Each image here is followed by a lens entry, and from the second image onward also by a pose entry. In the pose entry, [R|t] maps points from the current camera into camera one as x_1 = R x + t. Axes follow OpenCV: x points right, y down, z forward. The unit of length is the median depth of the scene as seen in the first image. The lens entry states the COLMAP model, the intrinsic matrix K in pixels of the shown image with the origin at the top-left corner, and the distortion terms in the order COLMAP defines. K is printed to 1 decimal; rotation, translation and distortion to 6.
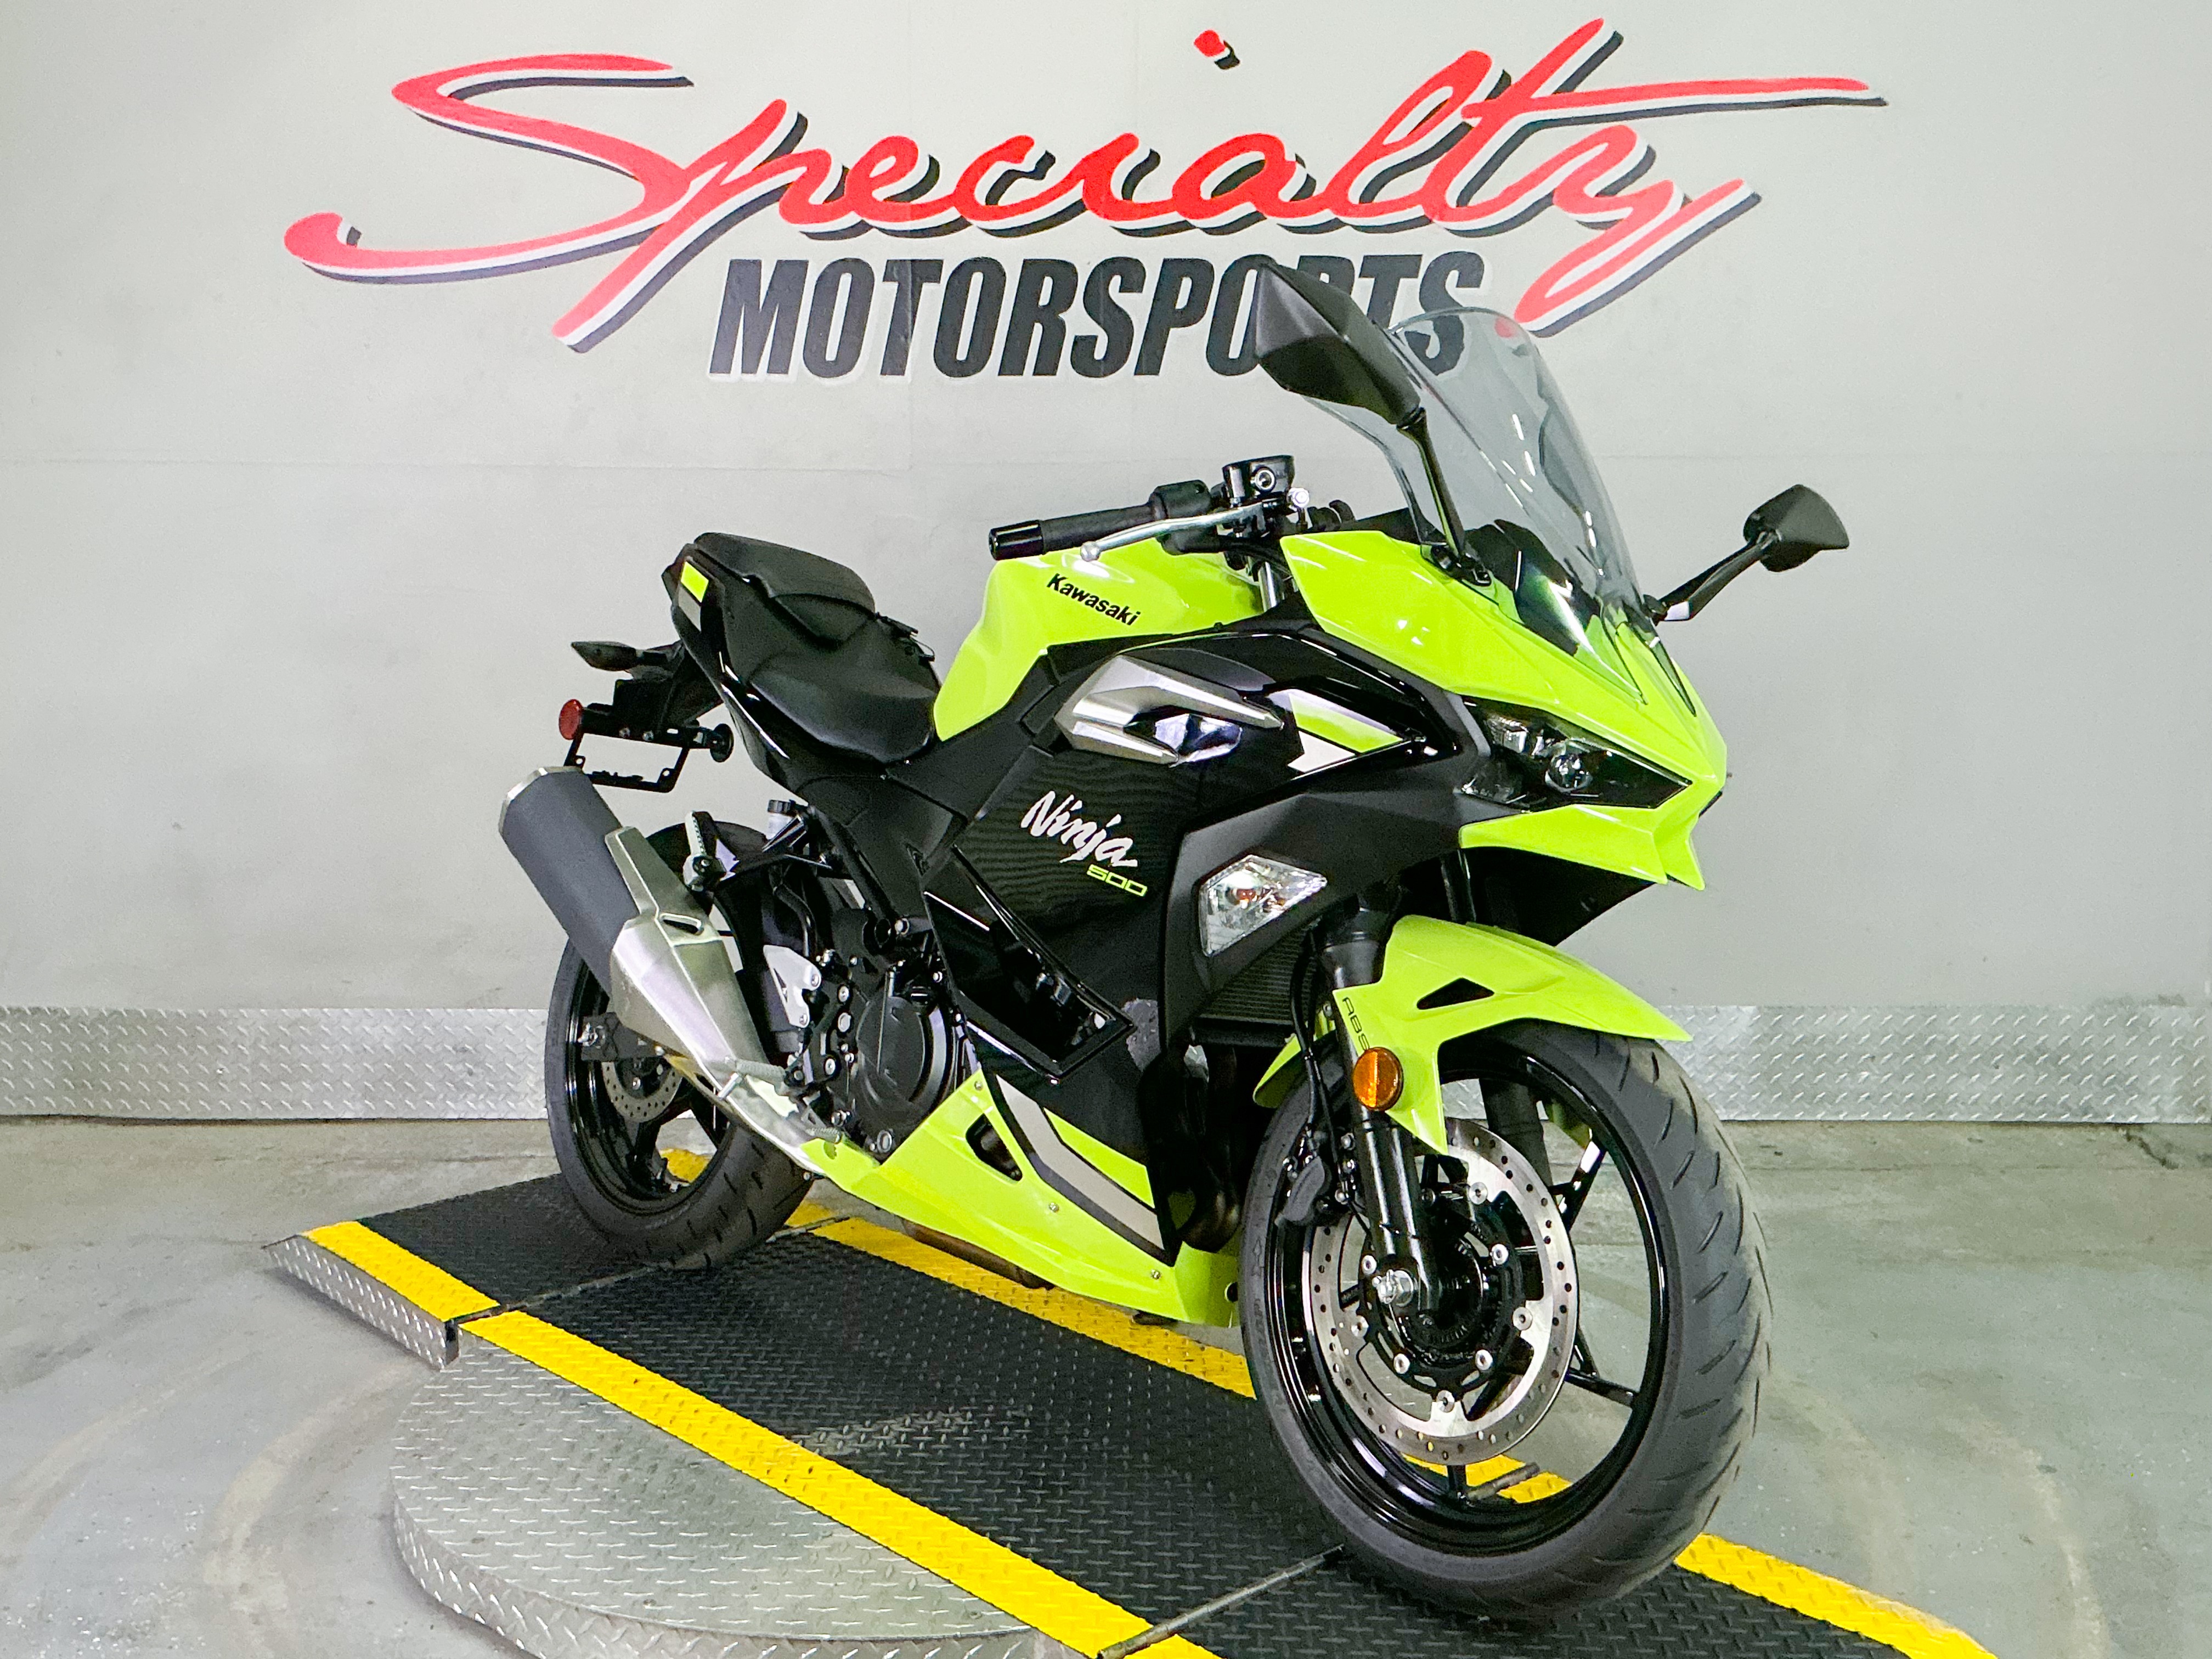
lens RADIAL K [[2367.4, 0, 1098.2], [0, 2367.4, 831.4], [0, 0, 1]] dist [0.072273, 0.000000]
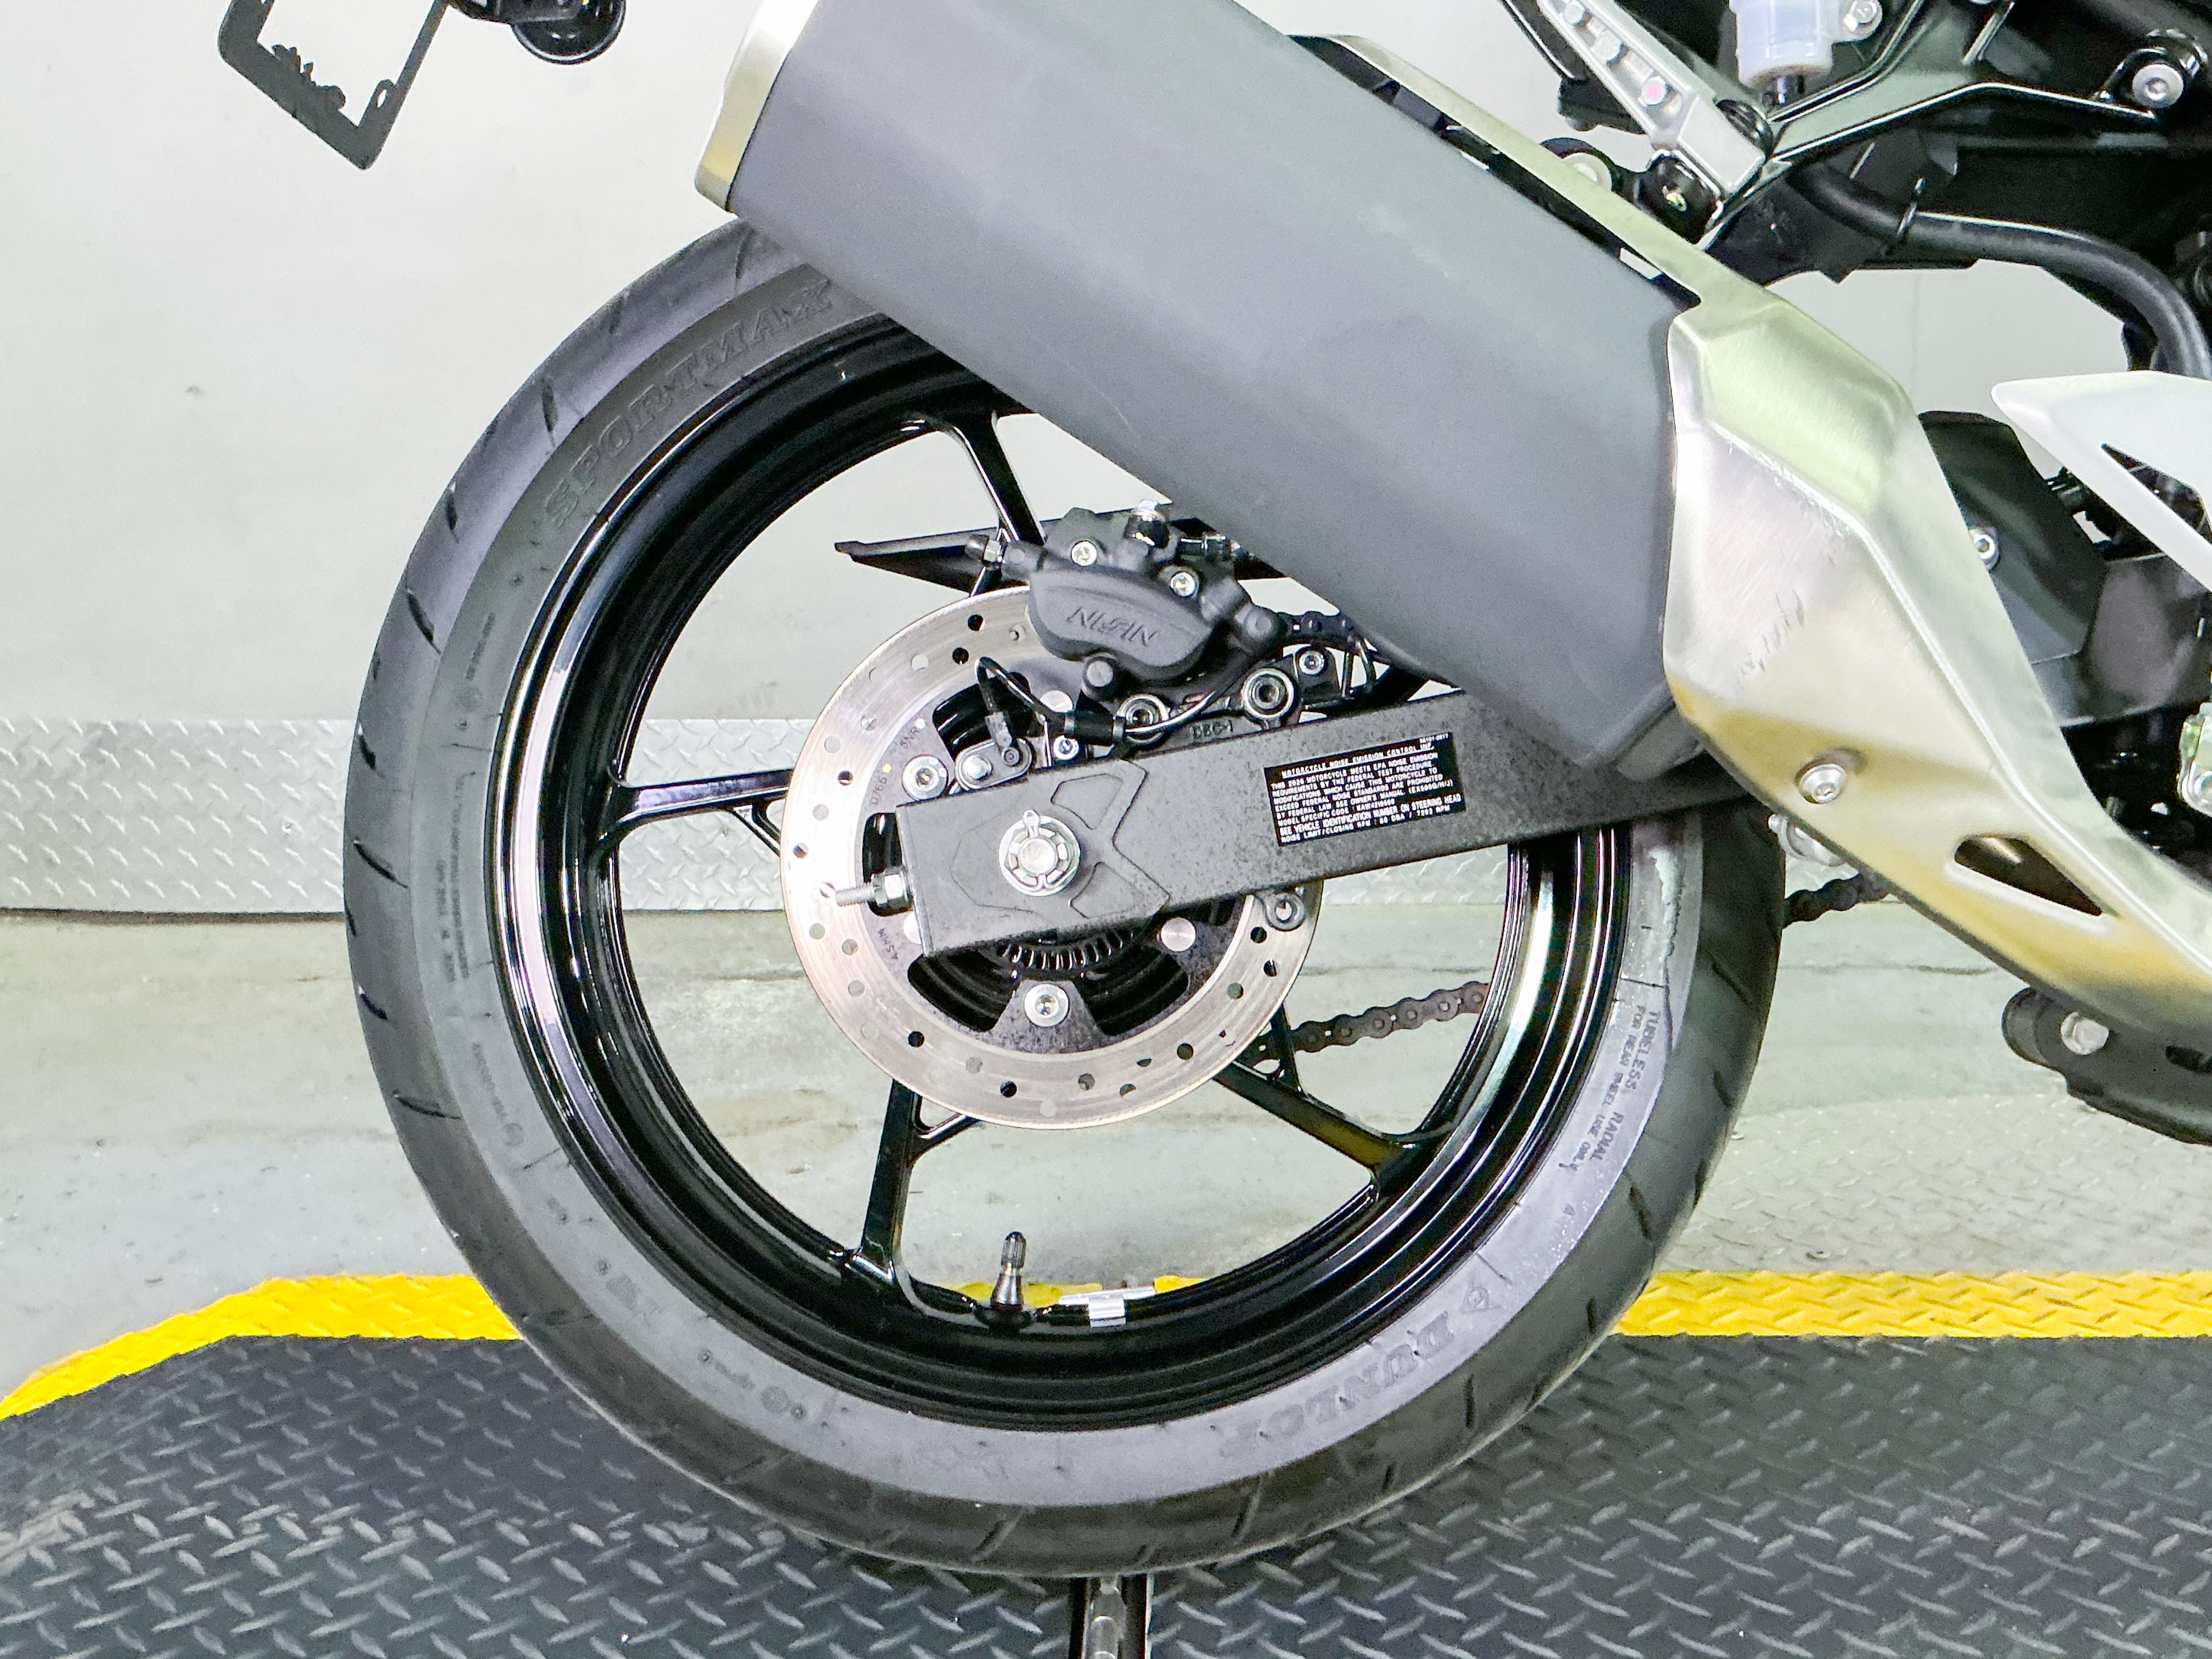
lens RADIAL K [[2396.0, 0, 1140.2], [0, 2396.0, 810.4], [0, 0, 1]] dist [0.075156, 0.000000]
pose [[0.998871, -0.007205, 0.046952, -0.204024], [0.004498, 0.998335, 0.057500, 0.067867], [-0.047288, -0.057224, 0.997241, 0.443394]]
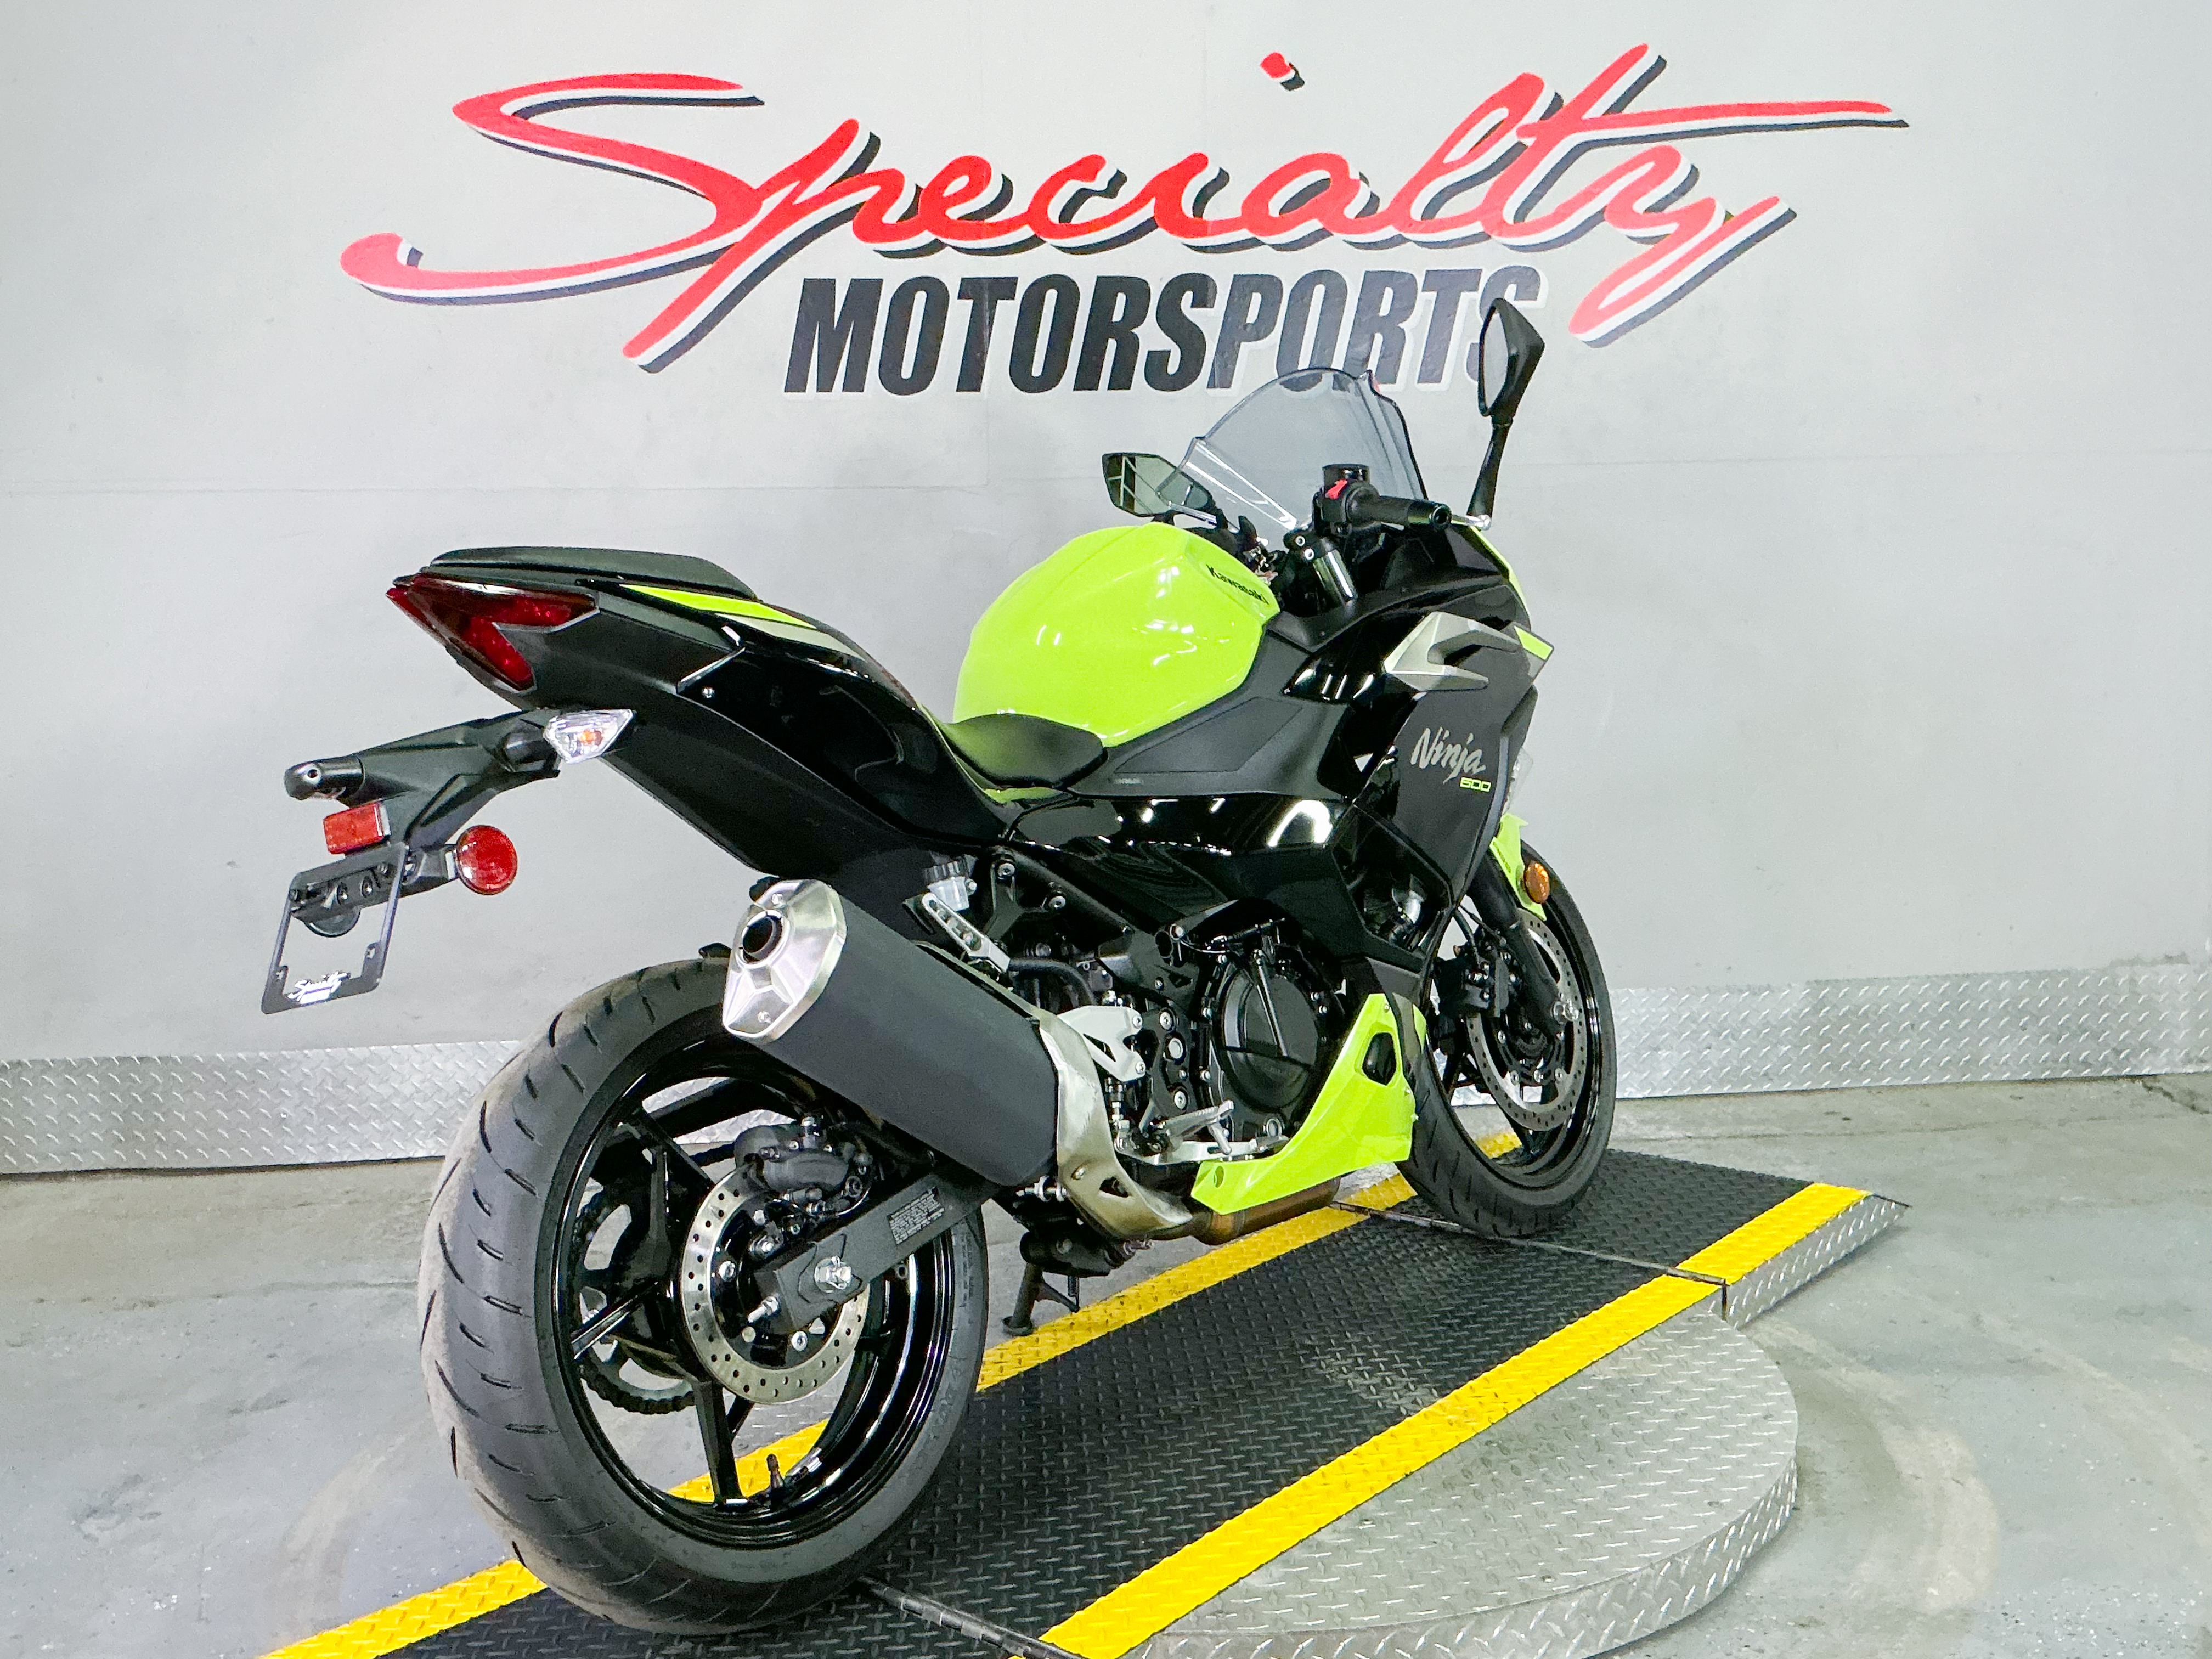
lens RADIAL K [[2233.7, 0, 1099.4], [0, 2233.7, 837.3], [0, 0, 1]] dist [0.066620, 0.000000]
pose [[0.992105, -0.034370, 0.120607, -0.154509], [0.035997, 0.999288, -0.011338, 0.010269], [-0.120131, 0.015590, 0.992636, 0.050552]]
